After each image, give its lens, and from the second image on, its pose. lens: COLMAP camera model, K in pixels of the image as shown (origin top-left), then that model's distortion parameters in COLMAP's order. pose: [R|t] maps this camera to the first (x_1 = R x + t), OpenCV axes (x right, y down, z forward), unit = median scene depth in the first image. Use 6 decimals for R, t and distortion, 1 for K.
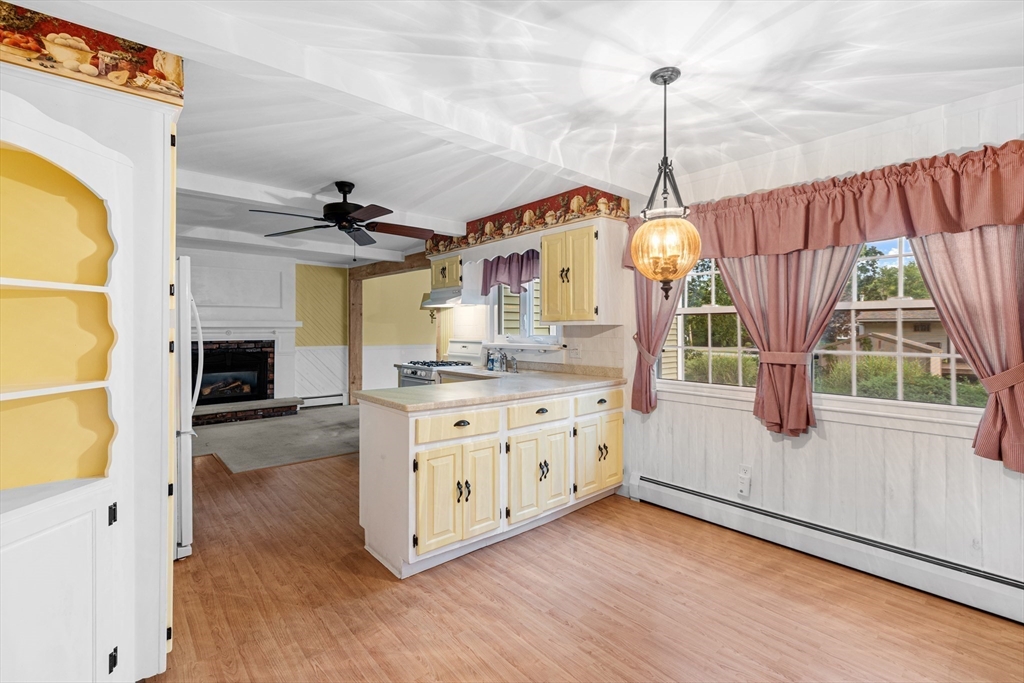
lens RADIAL K [[458.3, 0, 509.4], [0, 458.3, 325.6], [0, 0, 1]] dist [0.000267, 0.000202]
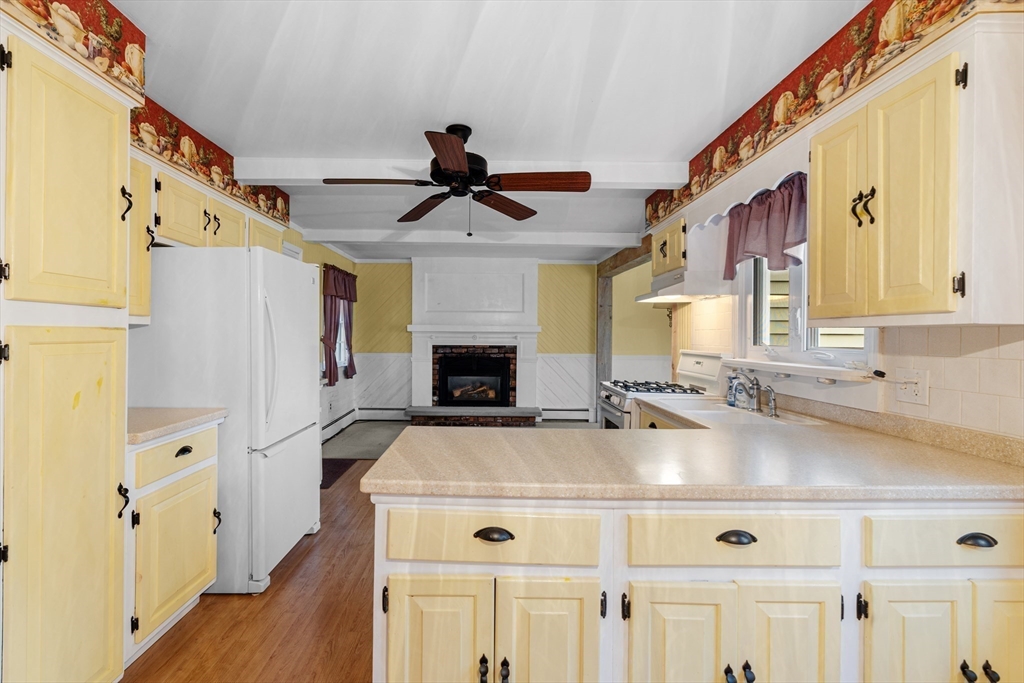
lens RADIAL K [[460.6, 0, 488.1], [0, 460.6, 334.8], [0, 0, 1]] dist [-0.000095, 0.000090]
pose [[0.754544, 0.006661, -0.656215, 0.109185], [-0.003177, 0.999974, 0.006497, 0.004212], [0.656242, -0.002818, 0.754546, 0.354592]]
